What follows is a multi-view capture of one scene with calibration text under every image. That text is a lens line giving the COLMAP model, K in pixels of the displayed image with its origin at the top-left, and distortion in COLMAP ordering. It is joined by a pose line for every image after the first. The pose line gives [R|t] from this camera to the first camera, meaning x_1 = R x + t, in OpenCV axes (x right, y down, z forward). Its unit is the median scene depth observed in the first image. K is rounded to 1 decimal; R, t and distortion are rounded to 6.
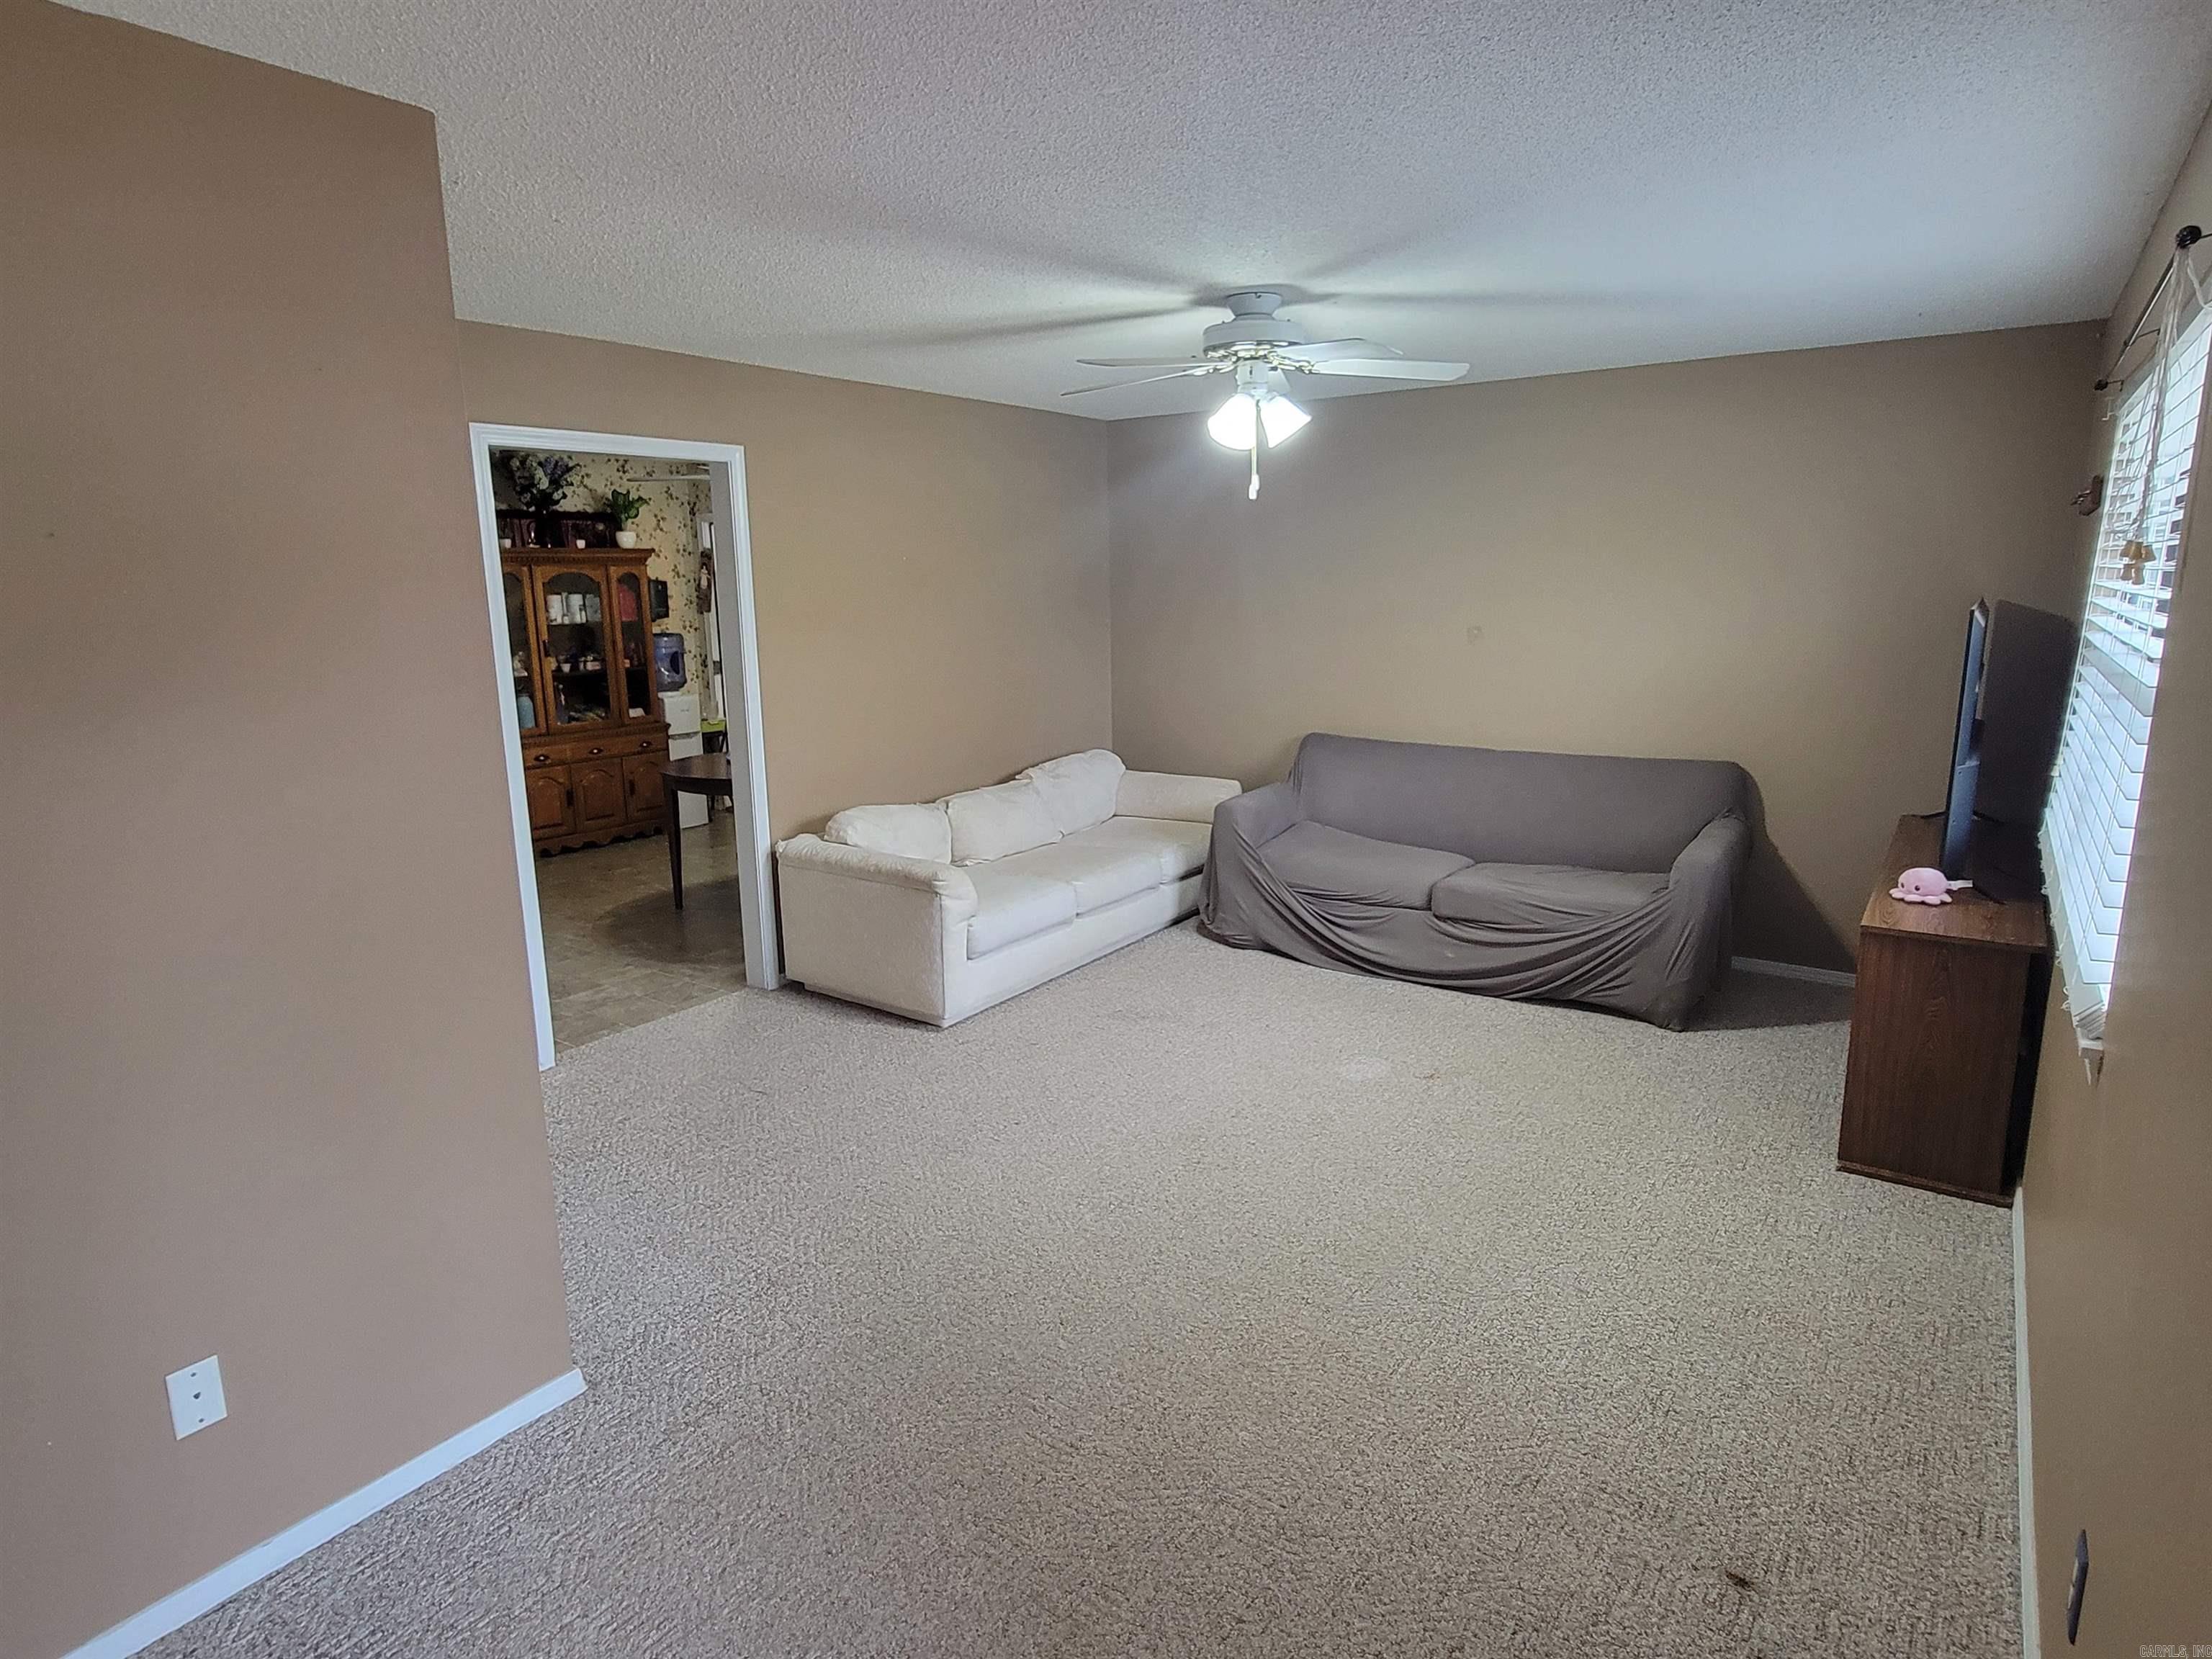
lens RADIAL K [[1278.4, 0, 1109.9], [0, 1278.4, 819.1], [0, 0, 1]] dist [0.004546, -0.002636]
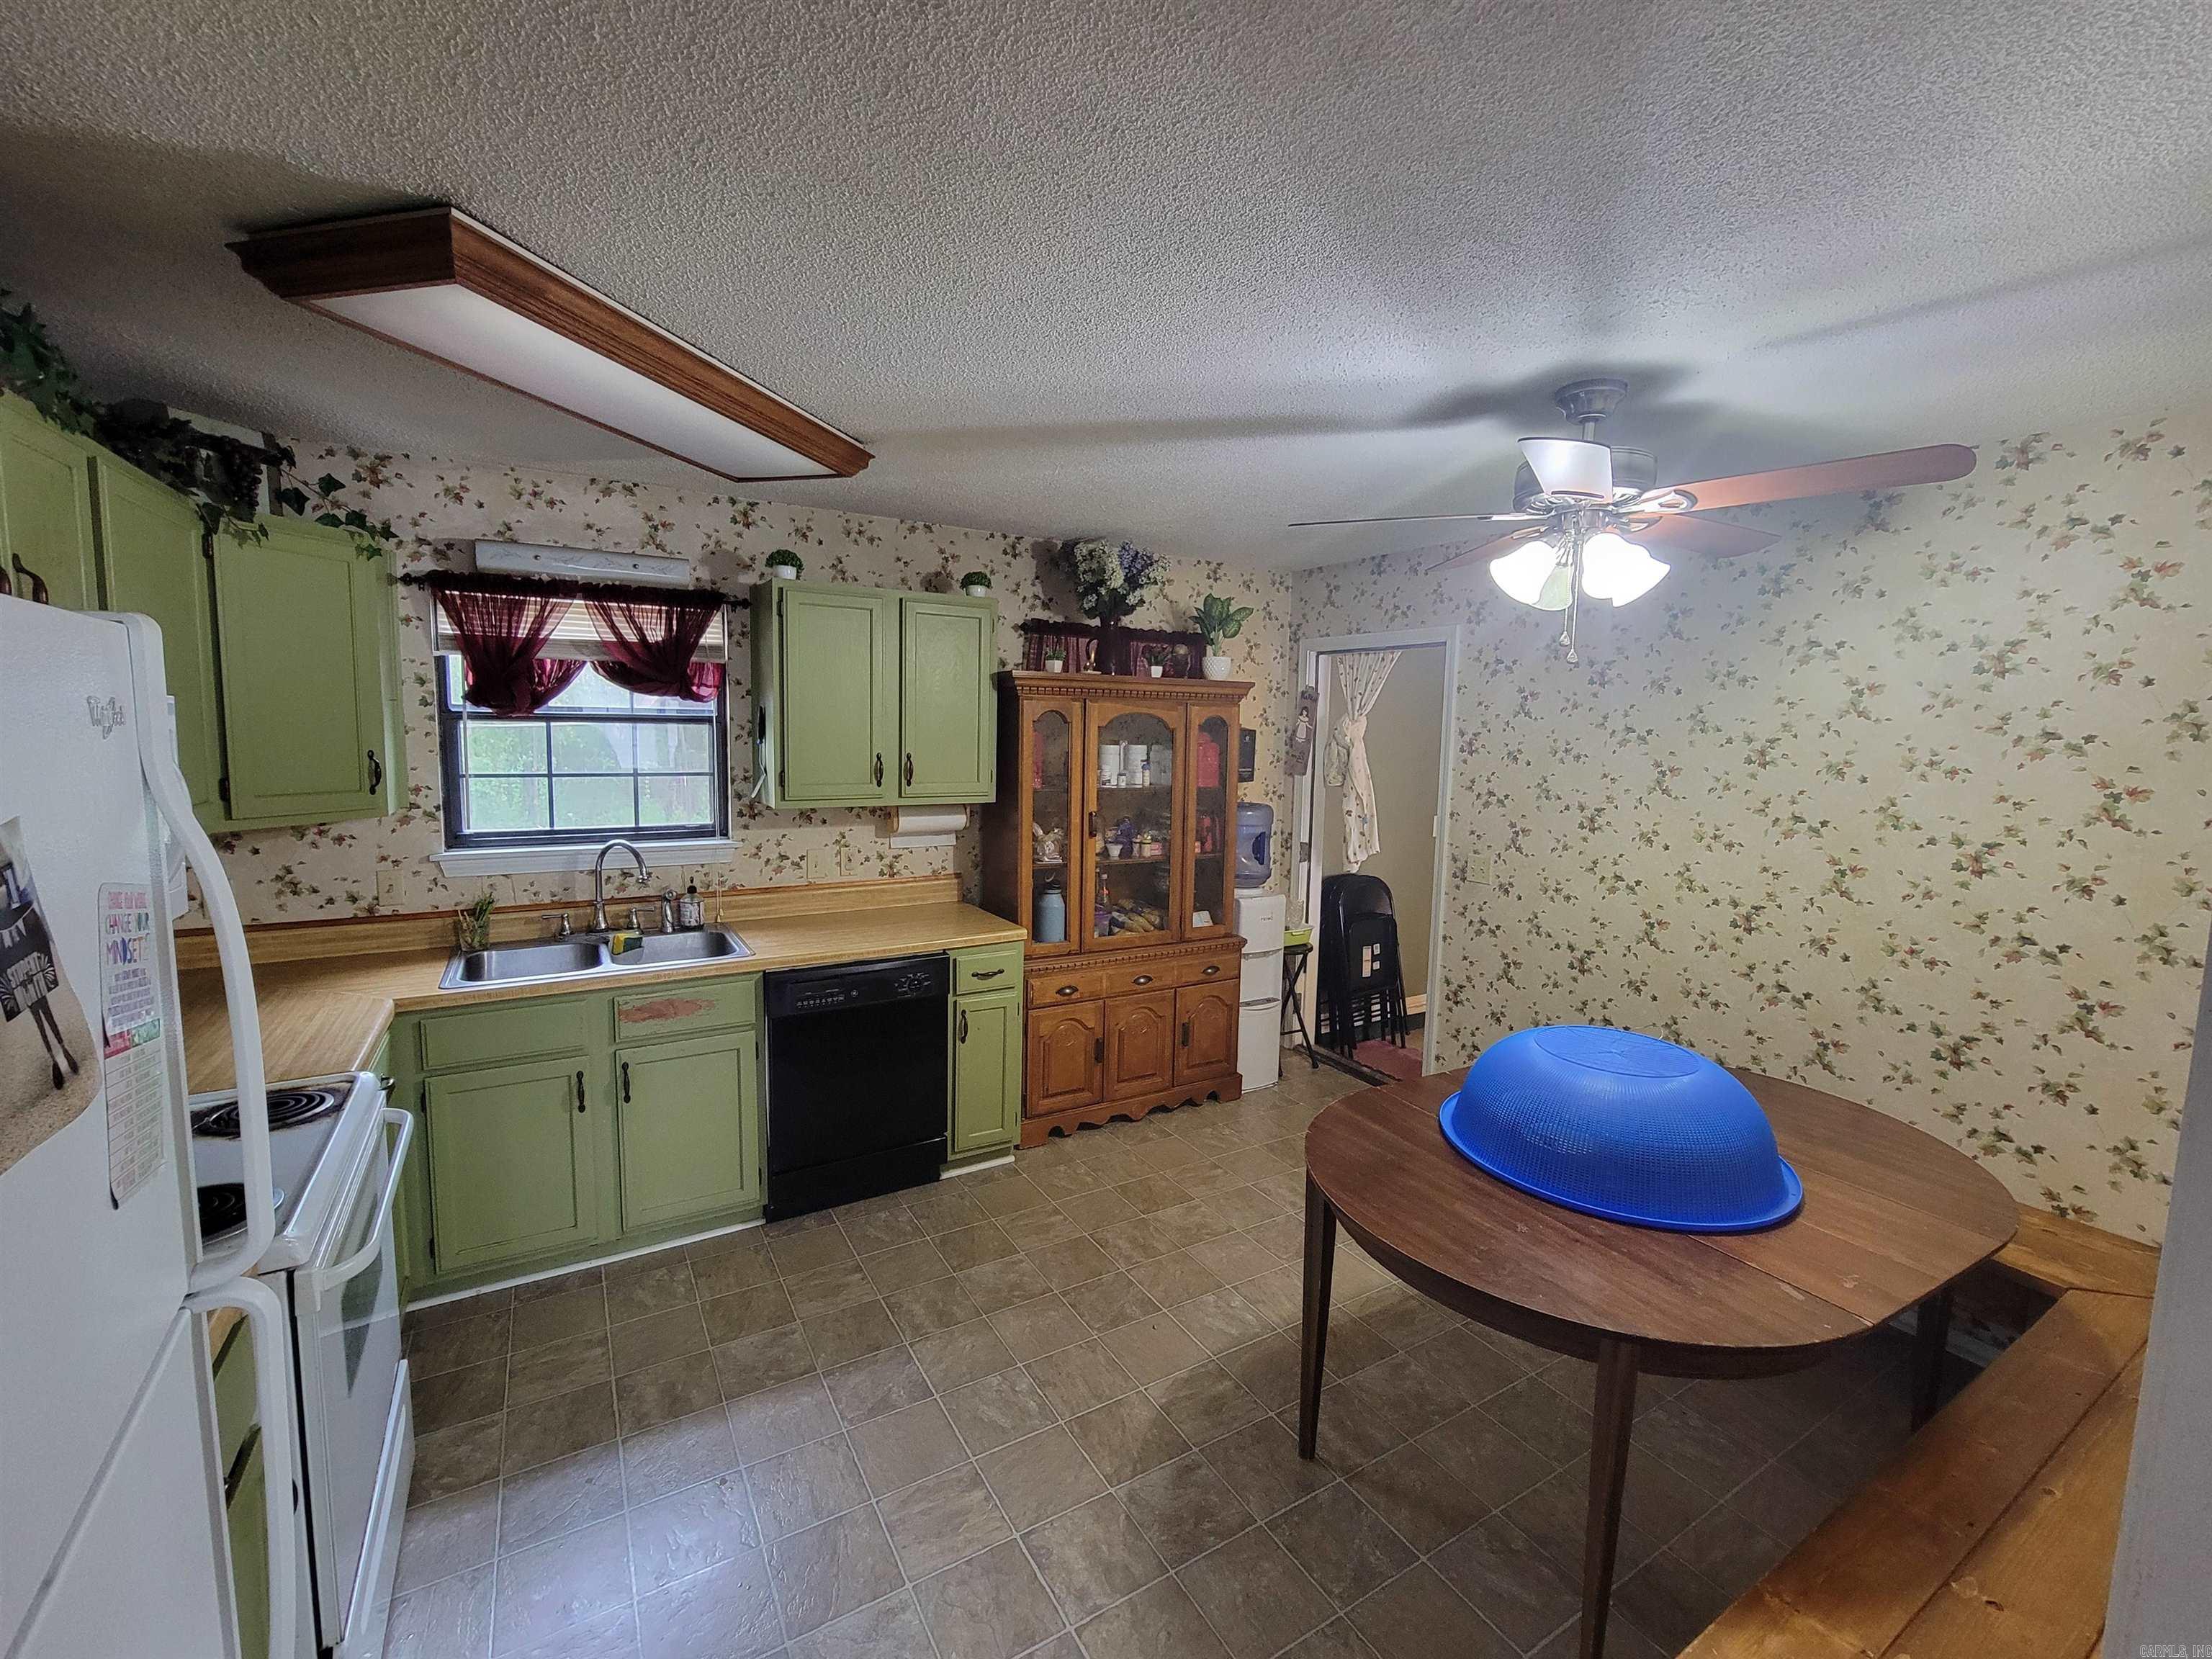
lens RADIAL K [[1278.4, 0, 1109.9], [0, 1278.4, 819.1], [0, 0, 1]] dist [0.004546, -0.002636]
pose [[0.923454, 0.065926, -0.378004, -0.170865], [-0.109748, 0.989355, -0.095564, -0.069173], [0.367680, 0.129734, 0.920859, 0.369398]]
